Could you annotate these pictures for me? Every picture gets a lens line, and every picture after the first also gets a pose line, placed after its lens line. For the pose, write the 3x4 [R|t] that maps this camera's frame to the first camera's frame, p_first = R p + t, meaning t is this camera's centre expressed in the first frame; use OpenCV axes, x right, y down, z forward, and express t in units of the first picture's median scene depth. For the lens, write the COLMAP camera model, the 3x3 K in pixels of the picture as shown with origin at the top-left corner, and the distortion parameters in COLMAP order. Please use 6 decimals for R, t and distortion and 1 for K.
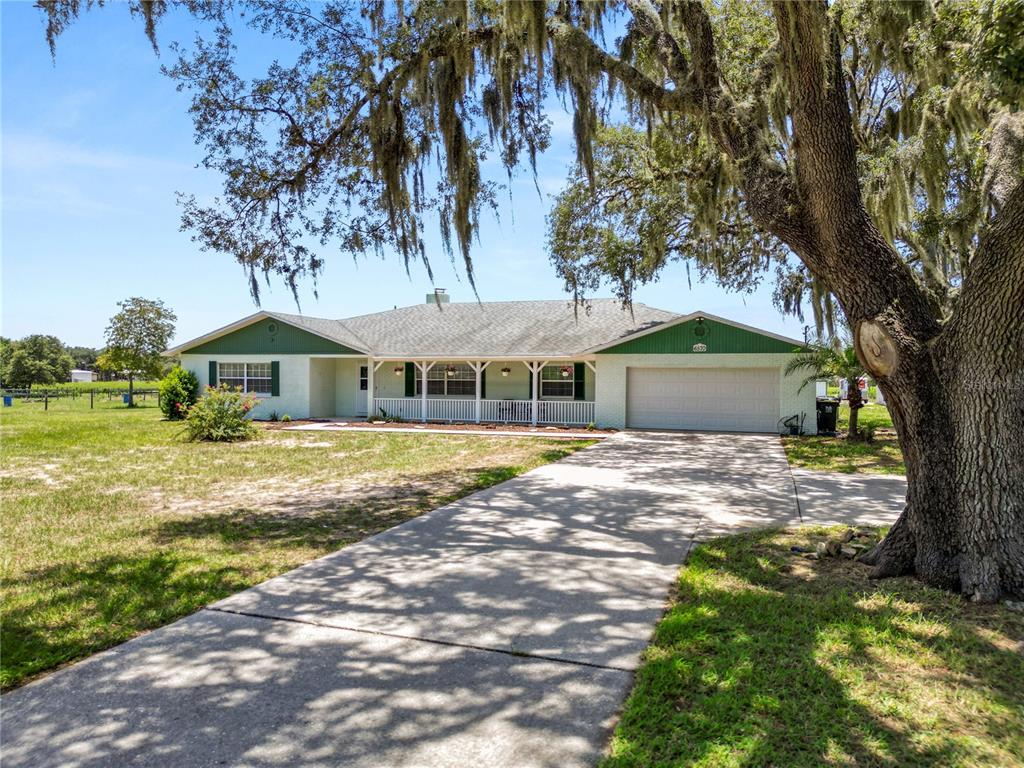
lens RADIAL K [[719.5, 0, 512.0], [0, 719.5, 384.0], [0, 0, 1]] dist [0.071625, -0.073361]
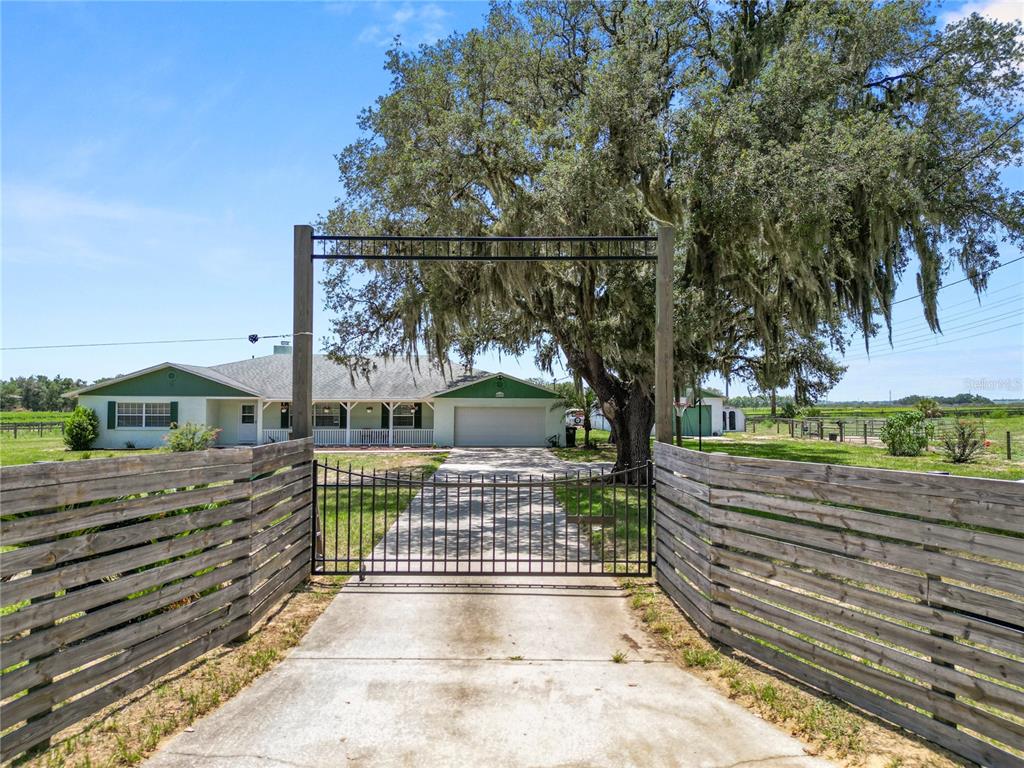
lens RADIAL K [[719.5, 0, 512.0], [0, 719.5, 384.0], [0, 0, 1]] dist [0.071625, -0.073361]
pose [[0.933936, 0.007394, 0.357364, -0.255063], [0.006205, 0.999300, -0.036891, -0.012826], [-0.357386, 0.036672, 0.933236, -0.448379]]
